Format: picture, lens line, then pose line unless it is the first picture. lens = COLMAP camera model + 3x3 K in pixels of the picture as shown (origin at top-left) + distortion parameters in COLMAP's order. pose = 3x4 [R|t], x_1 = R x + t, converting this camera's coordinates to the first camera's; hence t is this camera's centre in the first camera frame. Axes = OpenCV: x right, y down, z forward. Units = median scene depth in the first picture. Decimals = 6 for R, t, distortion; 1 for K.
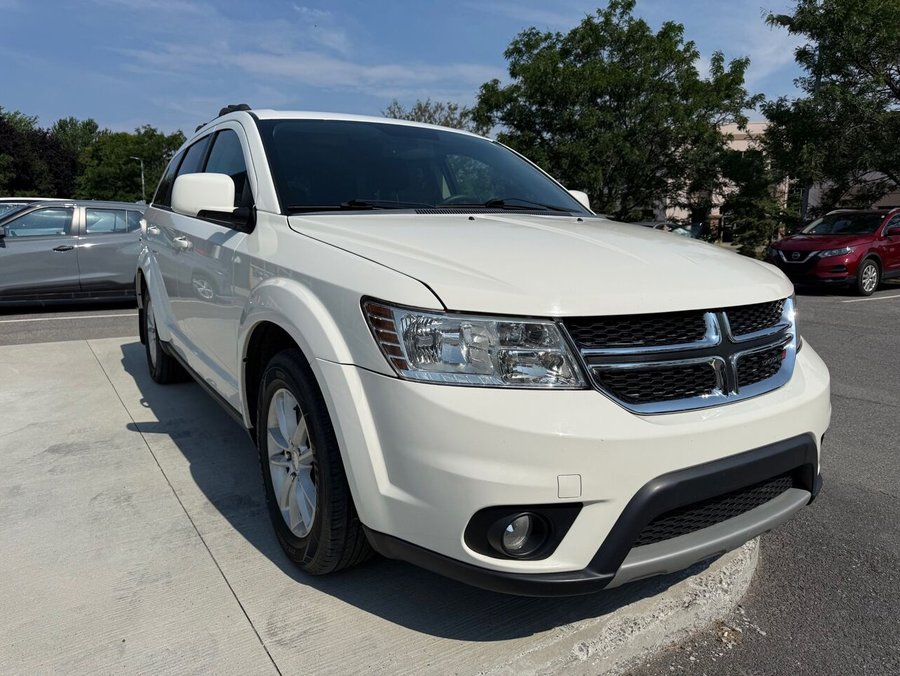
lens RADIAL K [[648.9, 0, 450.0], [0, 648.9, 338.0], [0, 0, 1]] dist [0.002618, -0.002544]
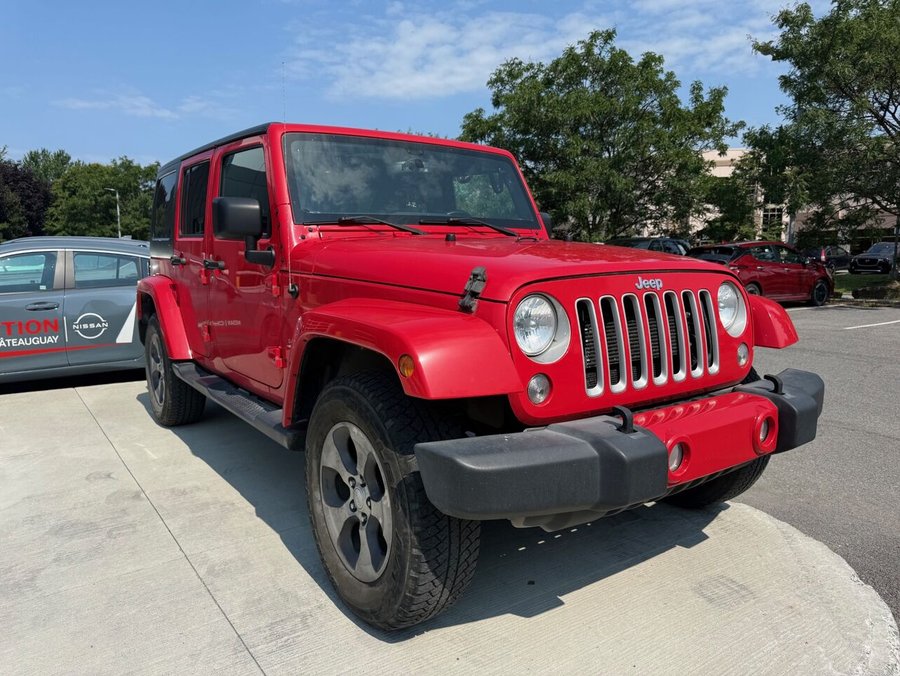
lens RADIAL K [[646.6, 0, 447.2], [0, 646.6, 339.8], [0, 0, 1]] dist [0.006233, -0.006927]
pose [[0.999318, -0.017277, 0.032647, -0.018135], [0.018453, 0.999179, -0.036075, -0.007351], [-0.031997, 0.036653, 0.998816, 0.017380]]
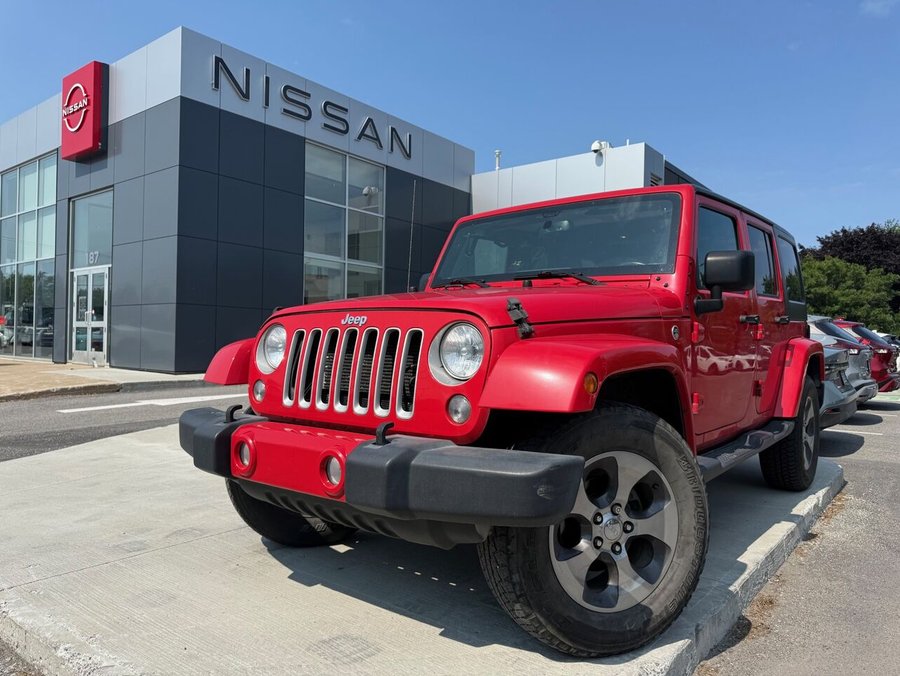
lens RADIAL K [[645.4, 0, 446.5], [0, 645.4, 339.4], [0, 0, 1]] dist [0.002542, -0.002701]
pose [[0.301017, -0.010841, -0.953557, 0.122625], [-0.162262, 0.984772, -0.062419, -0.011513], [0.939713, 0.173515, 0.294673, 0.097730]]
